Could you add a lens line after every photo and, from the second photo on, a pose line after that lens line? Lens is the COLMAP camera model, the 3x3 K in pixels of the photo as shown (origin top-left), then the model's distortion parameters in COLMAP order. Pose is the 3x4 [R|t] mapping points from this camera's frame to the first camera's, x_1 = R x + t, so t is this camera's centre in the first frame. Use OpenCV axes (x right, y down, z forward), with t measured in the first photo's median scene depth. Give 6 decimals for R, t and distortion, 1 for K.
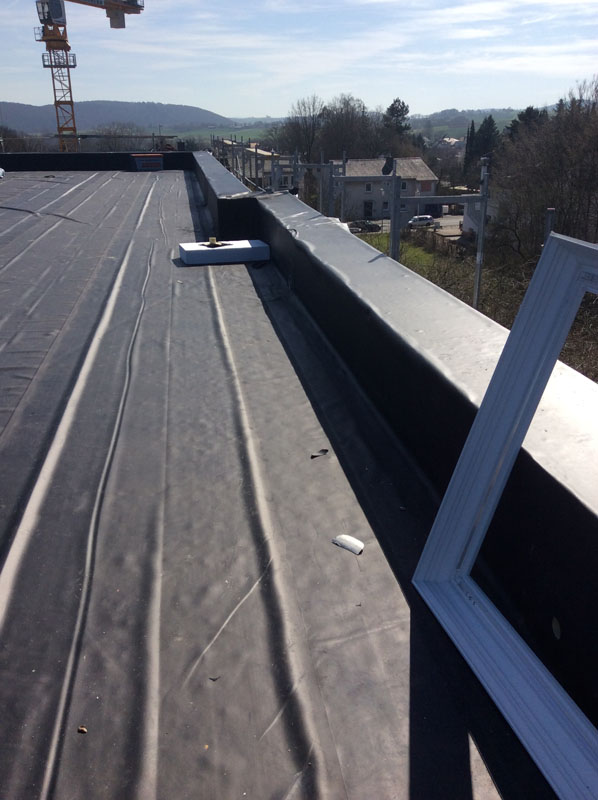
lens RADIAL K [[756.3, 0, 299.0], [0, 756.3, 400.0], [0, 0, 1]] dist [-0.009459, 0.018977]
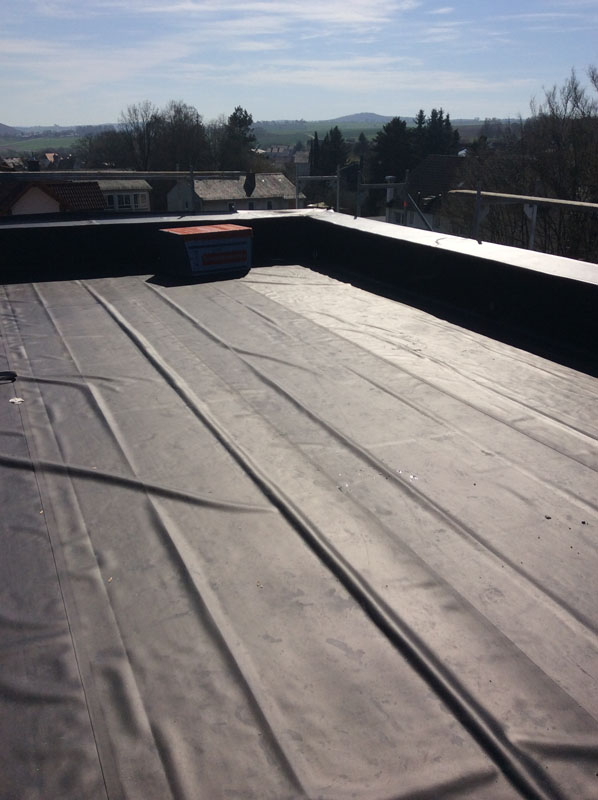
lens RADIAL K [[756.3, 0, 299.0], [0, 756.3, 400.0], [0, 0, 1]] dist [-0.009459, 0.018977]
pose [[0.965829, -0.077828, 0.247218, -0.037157], [0.080729, 0.996735, -0.001602, -0.034755], [-0.246286, 0.021504, 0.968959, 0.093726]]
